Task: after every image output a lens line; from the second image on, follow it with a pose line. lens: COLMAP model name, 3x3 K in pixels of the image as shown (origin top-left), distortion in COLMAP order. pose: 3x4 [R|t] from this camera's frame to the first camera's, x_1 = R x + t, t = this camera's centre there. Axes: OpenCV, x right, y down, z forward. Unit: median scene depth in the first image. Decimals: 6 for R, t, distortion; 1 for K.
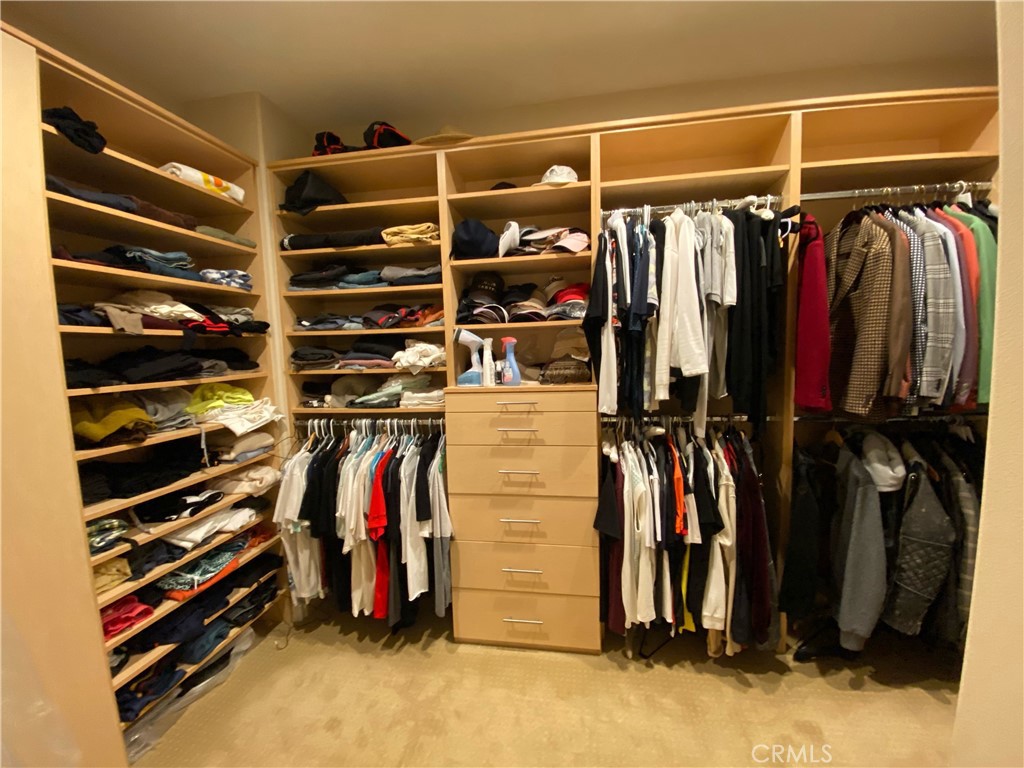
lens RADIAL K [[420.0, 0, 515.1], [0, 420.0, 383.5], [0, 0, 1]] dist [-0.000322, -0.000222]
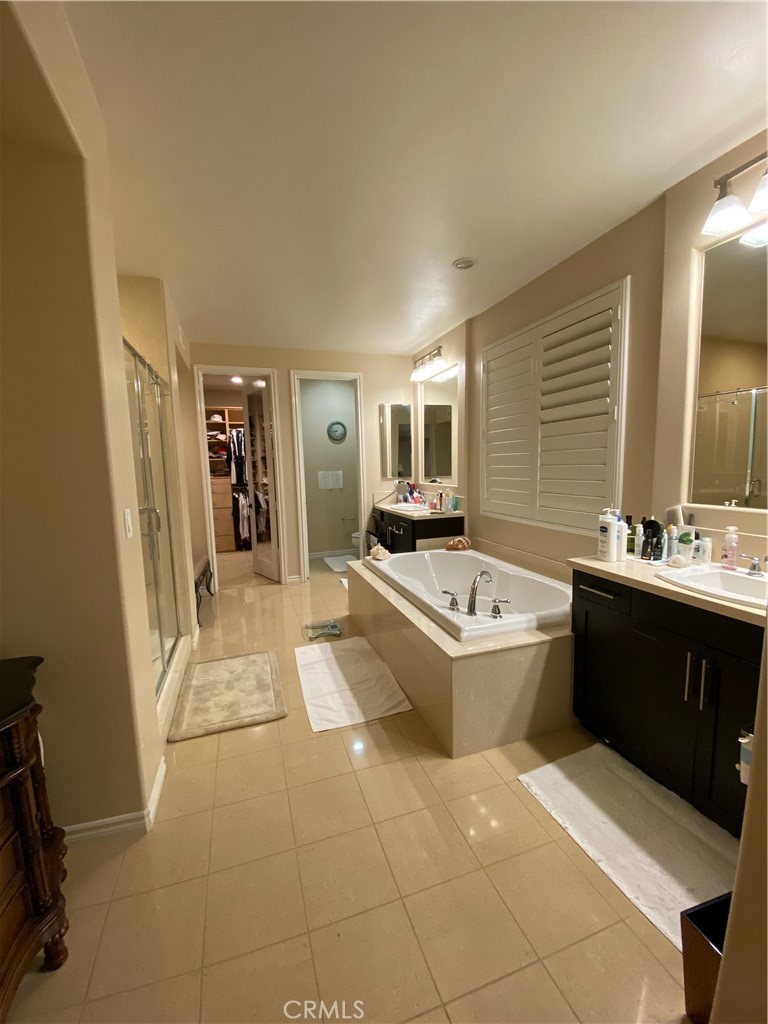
lens RADIAL K [[420.0, 0, 382.9], [0, 420.0, 513.5], [0, 0, 1]] dist [-0.000322, -0.000222]
pose [[0.877215, -0.054215, 0.477027, -0.411212], [0.039170, 0.998373, 0.041436, 0.227000], [-0.478498, -0.017663, 0.877911, -2.899305]]
